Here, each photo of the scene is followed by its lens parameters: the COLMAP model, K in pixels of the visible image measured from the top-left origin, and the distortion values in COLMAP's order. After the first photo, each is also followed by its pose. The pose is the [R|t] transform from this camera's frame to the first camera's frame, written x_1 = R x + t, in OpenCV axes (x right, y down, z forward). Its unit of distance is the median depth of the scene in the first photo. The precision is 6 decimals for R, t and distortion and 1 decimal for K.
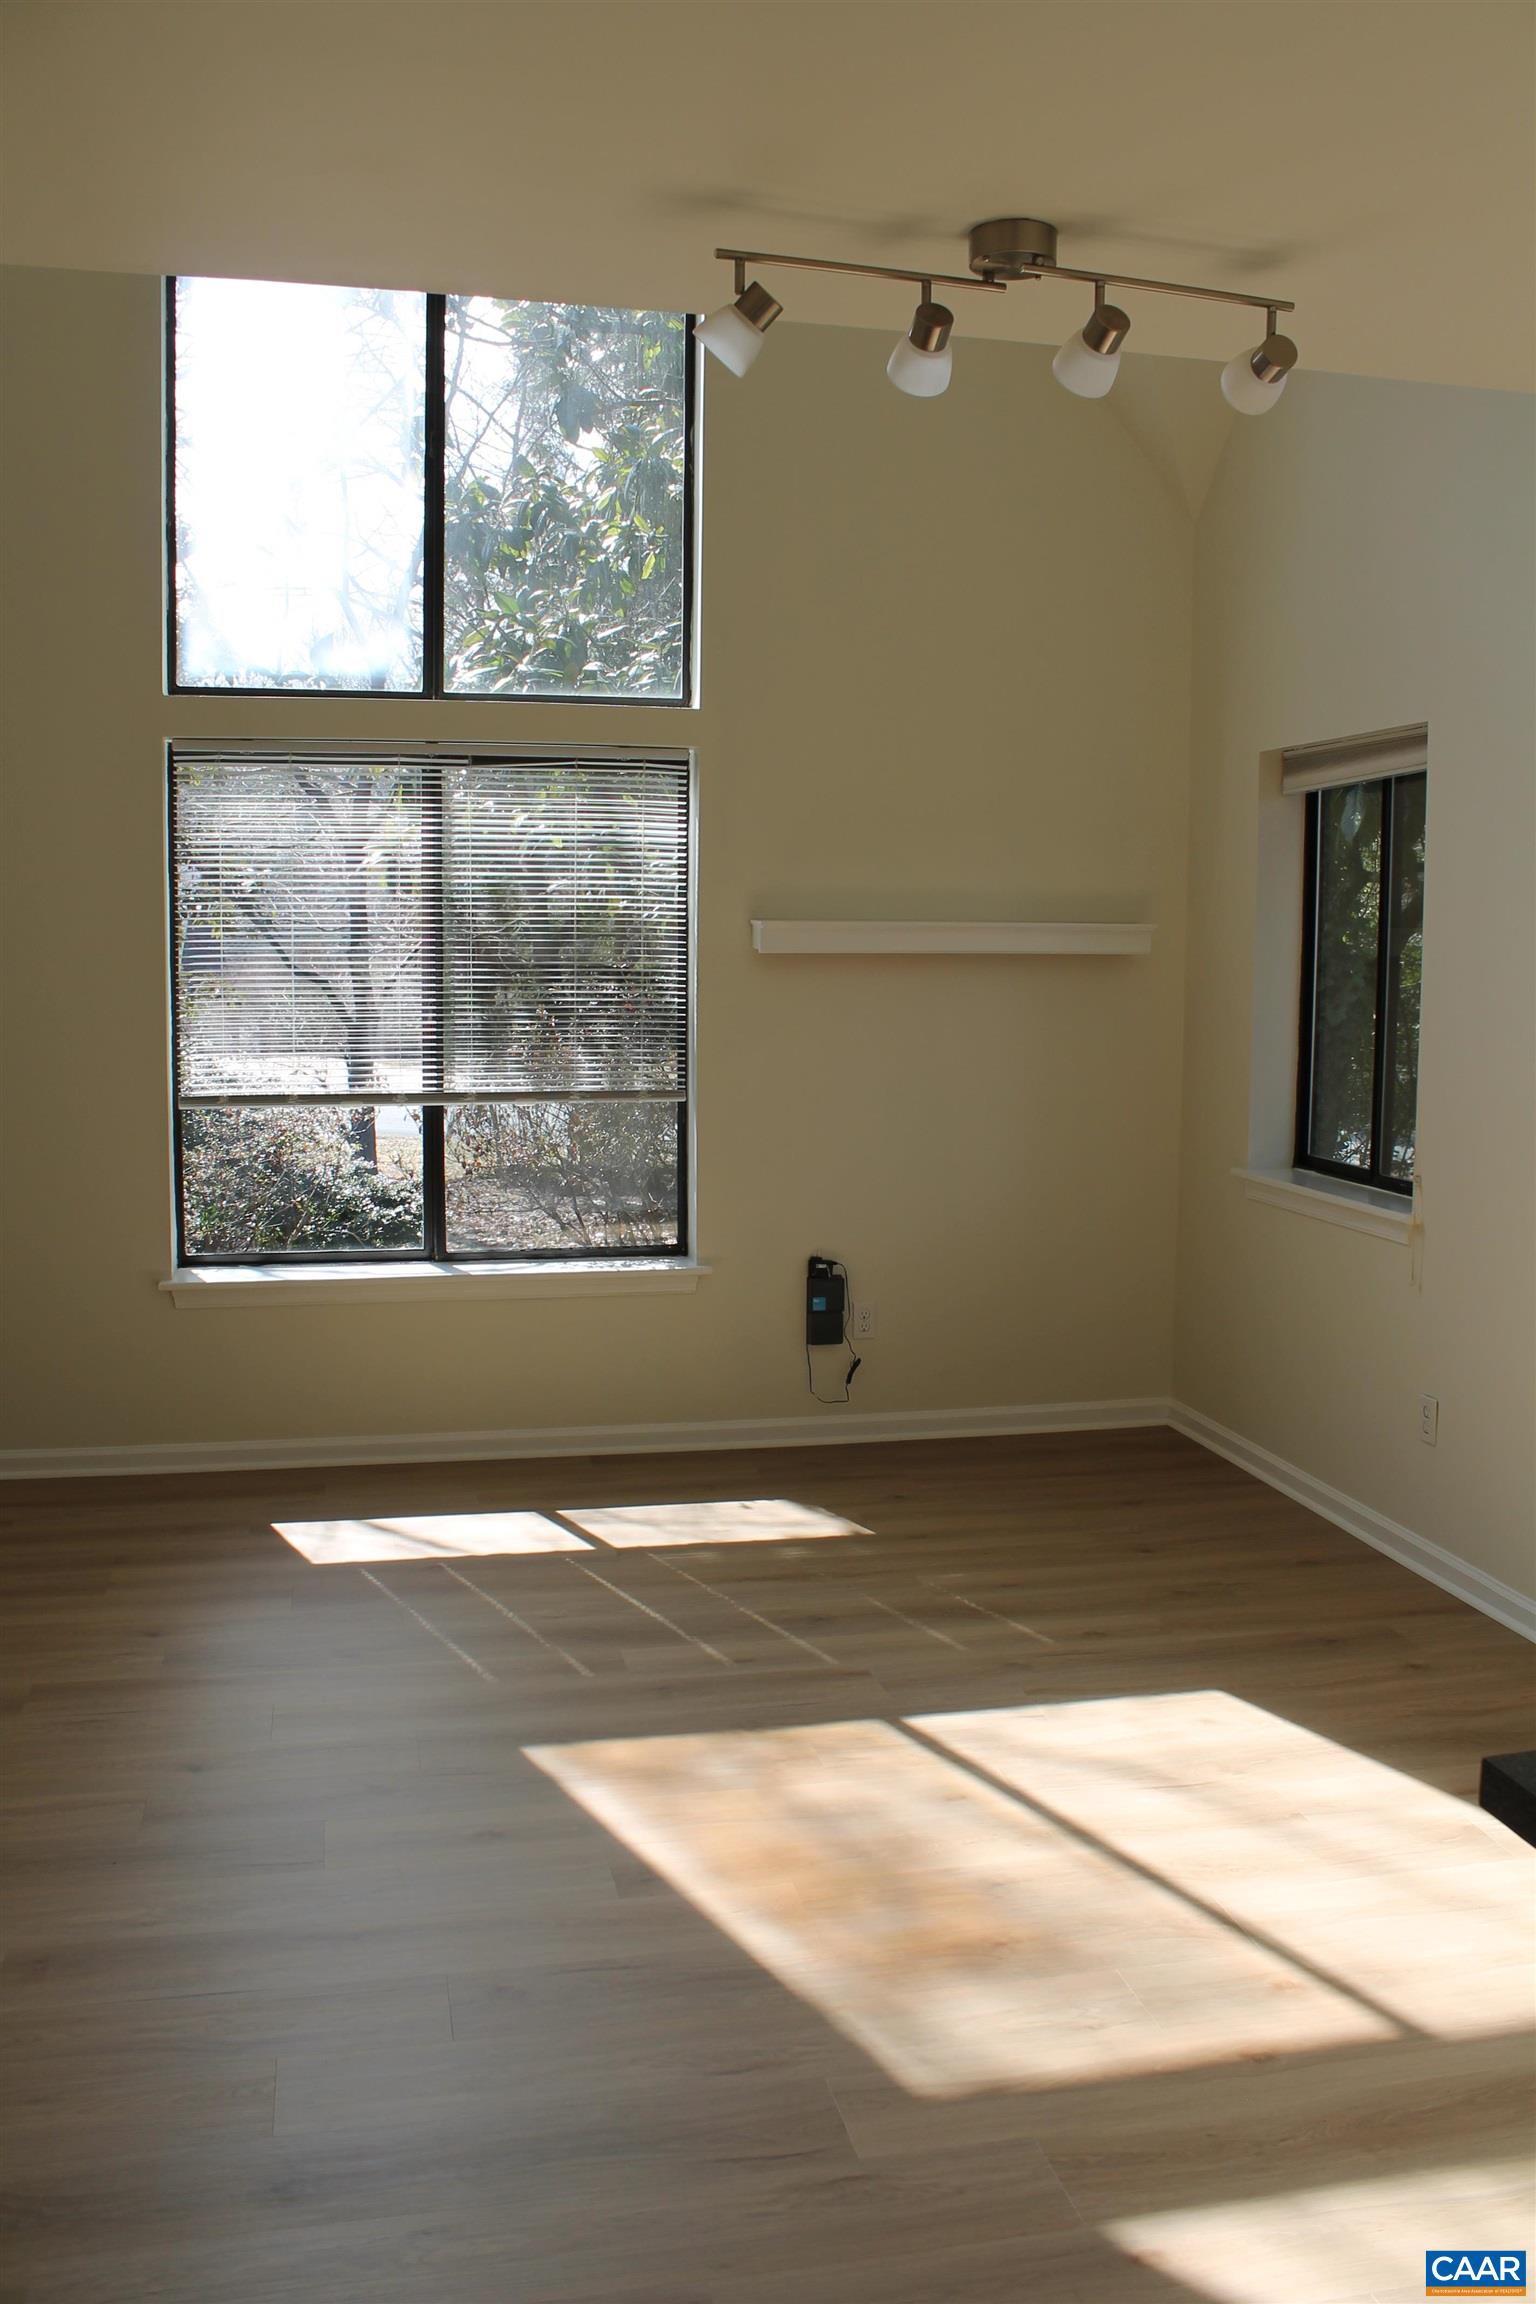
lens RADIAL K [[1913.4, 0, 766.6], [0, 1913.4, 1145.3], [0, 0, 1]] dist [-0.158368, 0.126745]
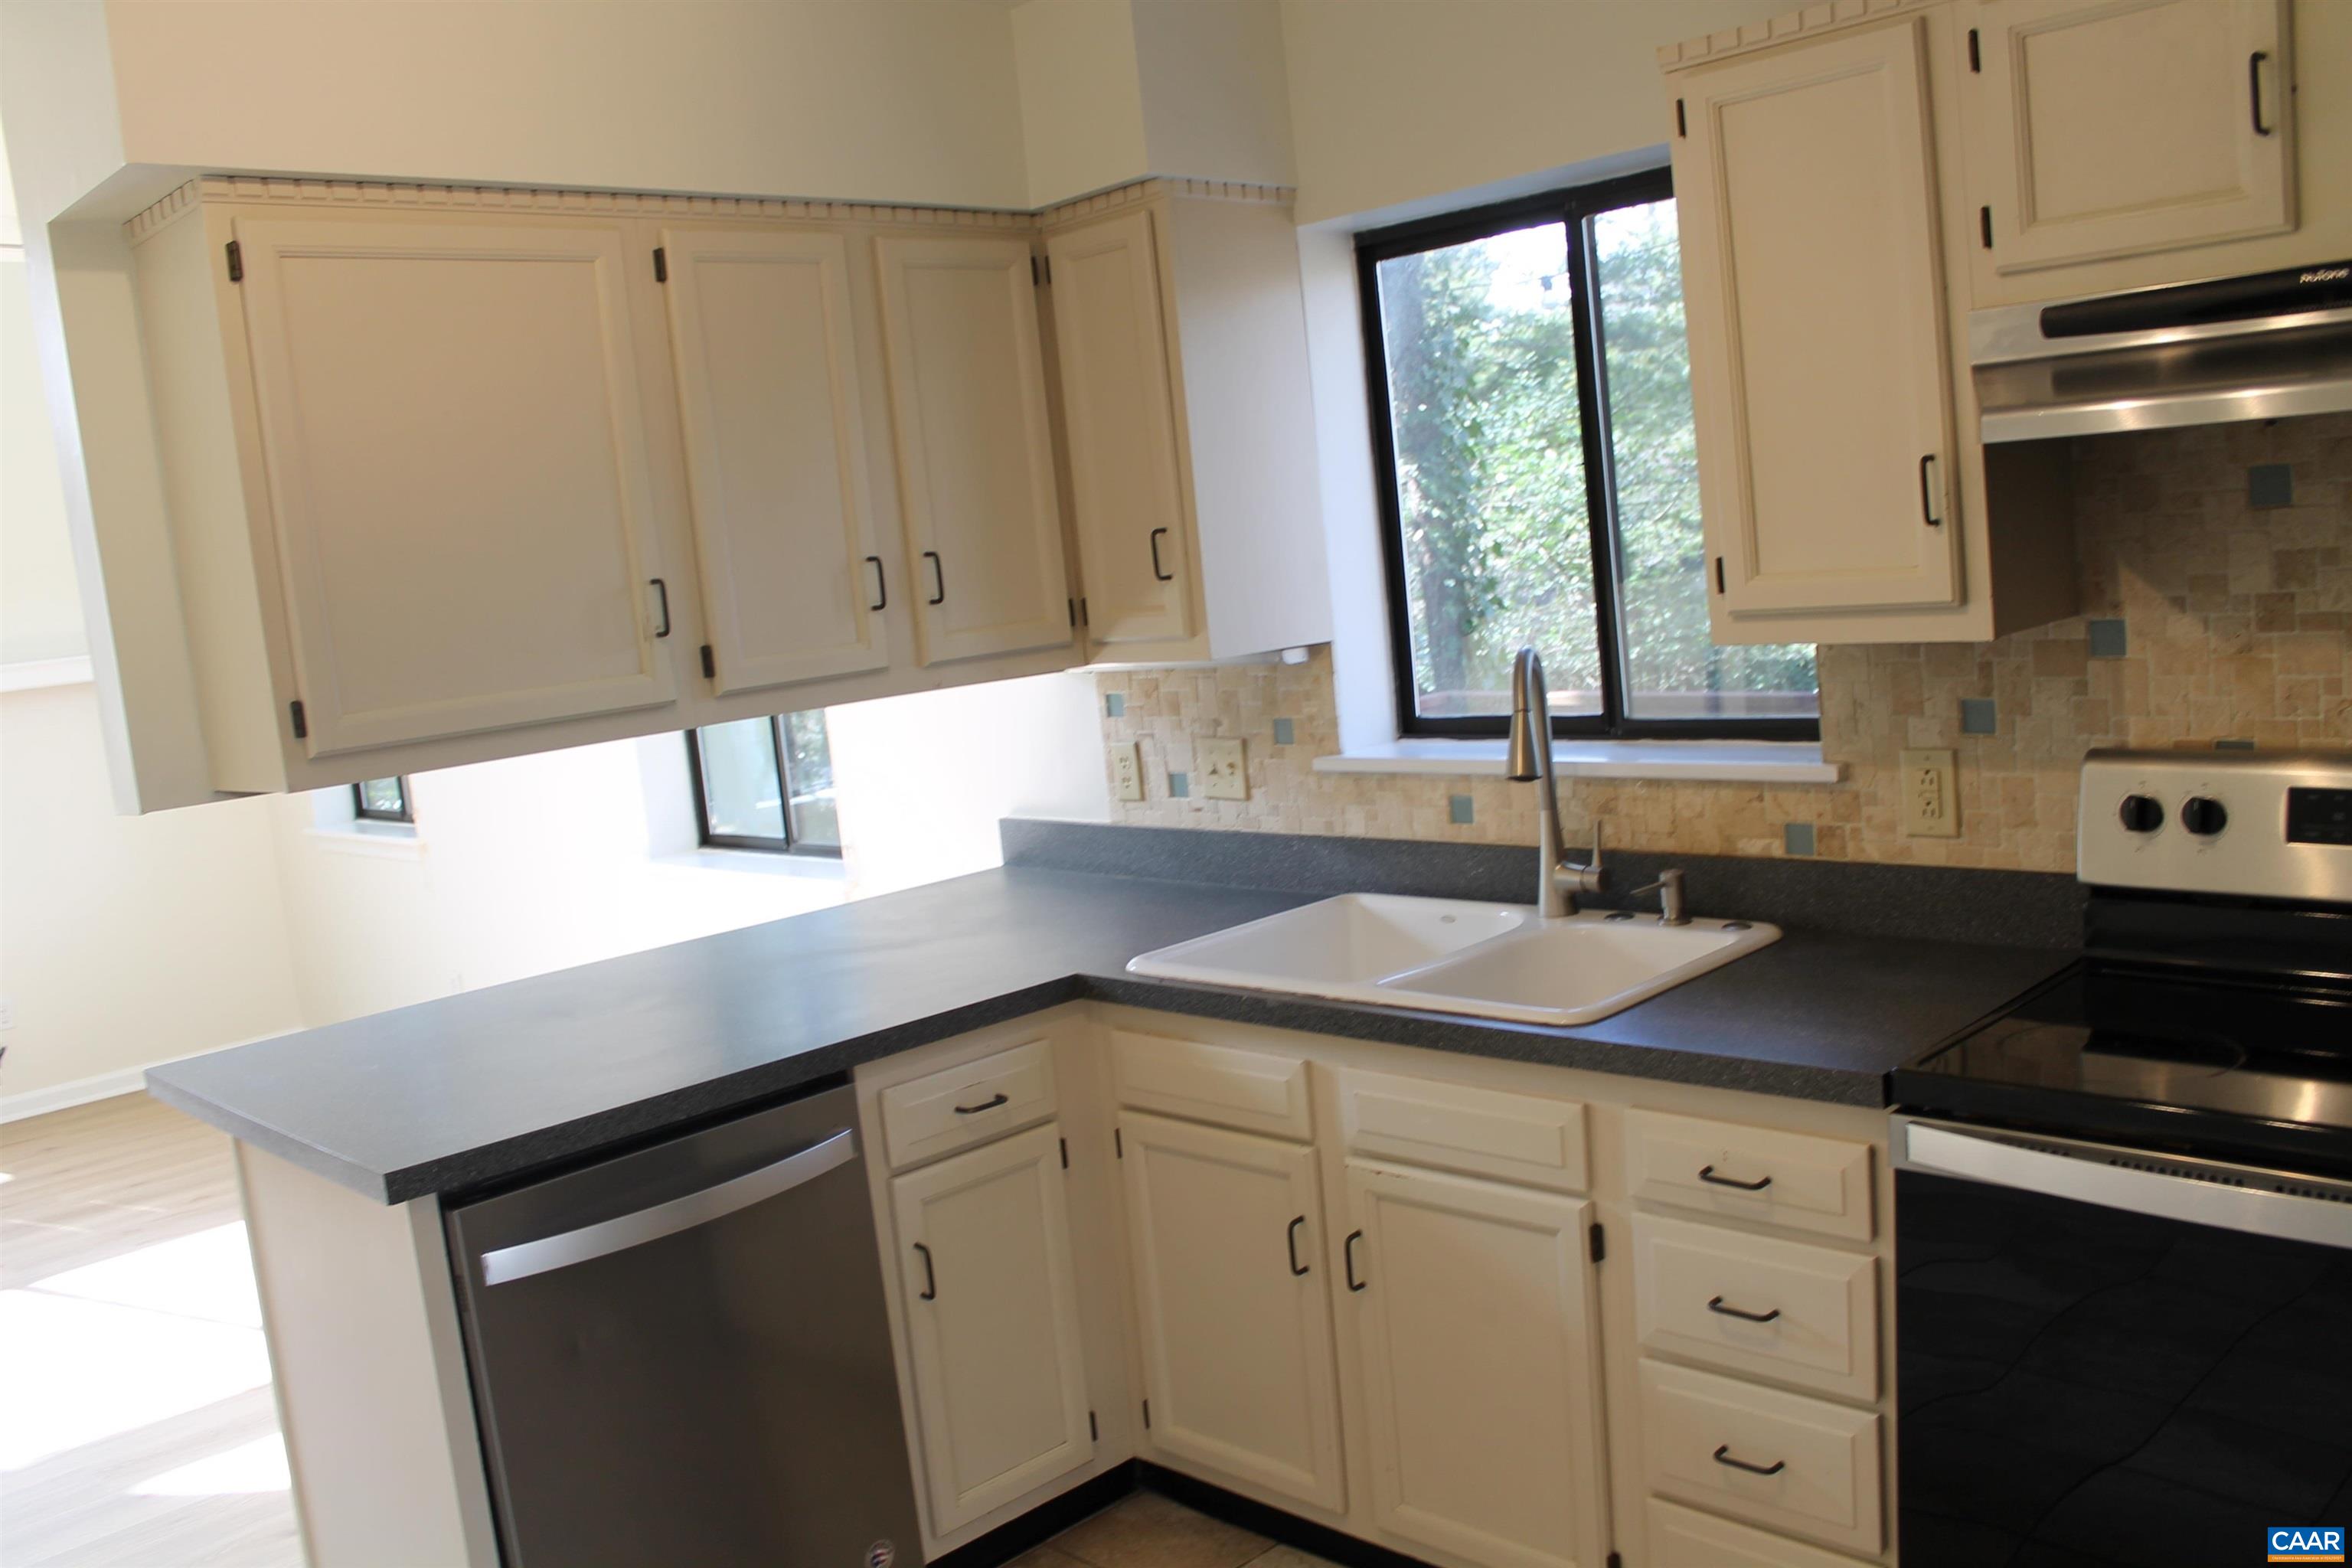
lens RADIAL K [[1953.3, 0, 1154.4], [0, 1953.3, 785.0], [0, 0, 1]] dist [-0.158368, 0.126745]
pose [[0.843718, -0.158045, 0.512993, 0.096752], [0.165648, 0.985690, 0.031235, 0.043492], [-0.510588, 0.058622, 0.857824, -0.405586]]
